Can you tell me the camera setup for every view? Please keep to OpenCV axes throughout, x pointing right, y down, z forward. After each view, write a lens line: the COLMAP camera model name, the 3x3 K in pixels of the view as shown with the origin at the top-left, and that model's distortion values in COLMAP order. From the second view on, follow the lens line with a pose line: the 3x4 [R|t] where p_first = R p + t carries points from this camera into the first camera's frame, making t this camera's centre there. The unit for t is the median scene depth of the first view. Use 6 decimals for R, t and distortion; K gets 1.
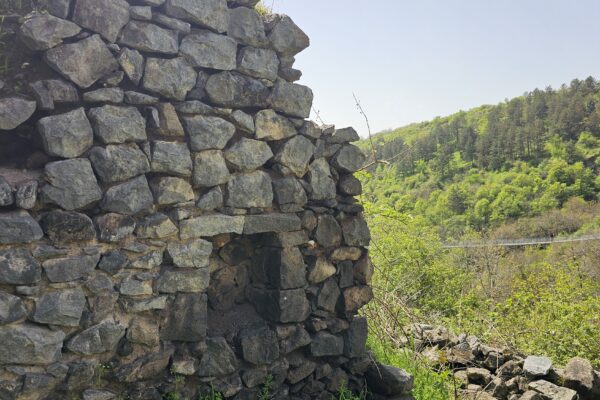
lens RADIAL K [[464.6, 0, 299.9], [0, 464.6, 200.7], [0, 0, 1]] dist [0.037463, -0.039127]
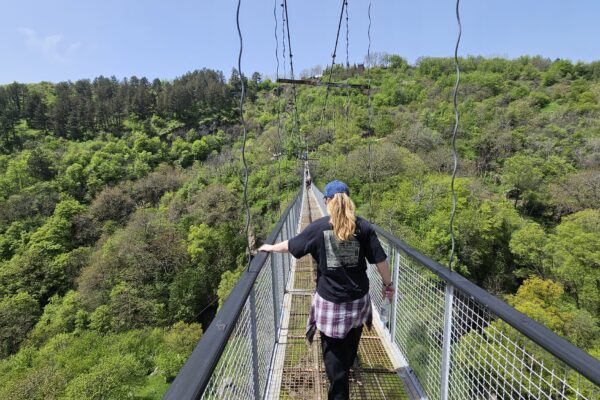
lens RADIAL K [[287.9, 0, 309.4], [0, 287.9, 204.2], [0, 0, 1]] dist [-0.014953, 0.000539]
pose [[0.406228, -0.100208, 0.908261, 0.037442], [0.015184, 0.994572, 0.102939, 0.022763], [-0.913646, -0.028026, 0.405544, 0.270645]]
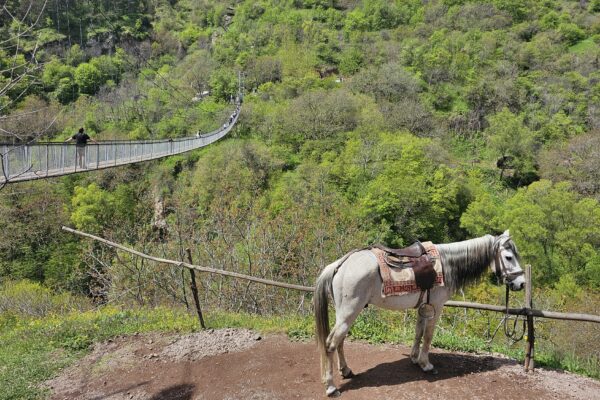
lens RADIAL K [[464.6, 0, 299.7], [0, 464.6, 197.3], [0, 0, 1]] dist [0.037463, -0.039127]
pose [[0.347460, -0.137335, 0.927583, -0.035936], [-0.031637, 0.986936, 0.157973, 0.019083], [-0.937161, -0.084236, 0.338576, 0.204130]]
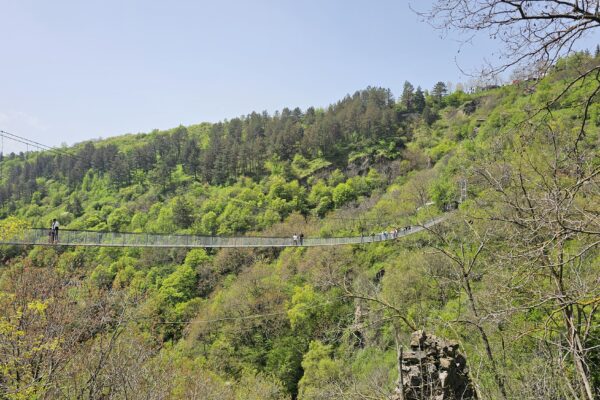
lens RADIAL K [[464.6, 0, 298.8], [0, 464.6, 200.3], [0, 0, 1]] dist [0.037463, -0.039127]
pose [[0.822299, 0.049151, 0.566929, 0.010756], [-0.019001, 0.998079, -0.058970, 0.021251], [-0.568738, 0.037718, 0.821654, 0.123302]]
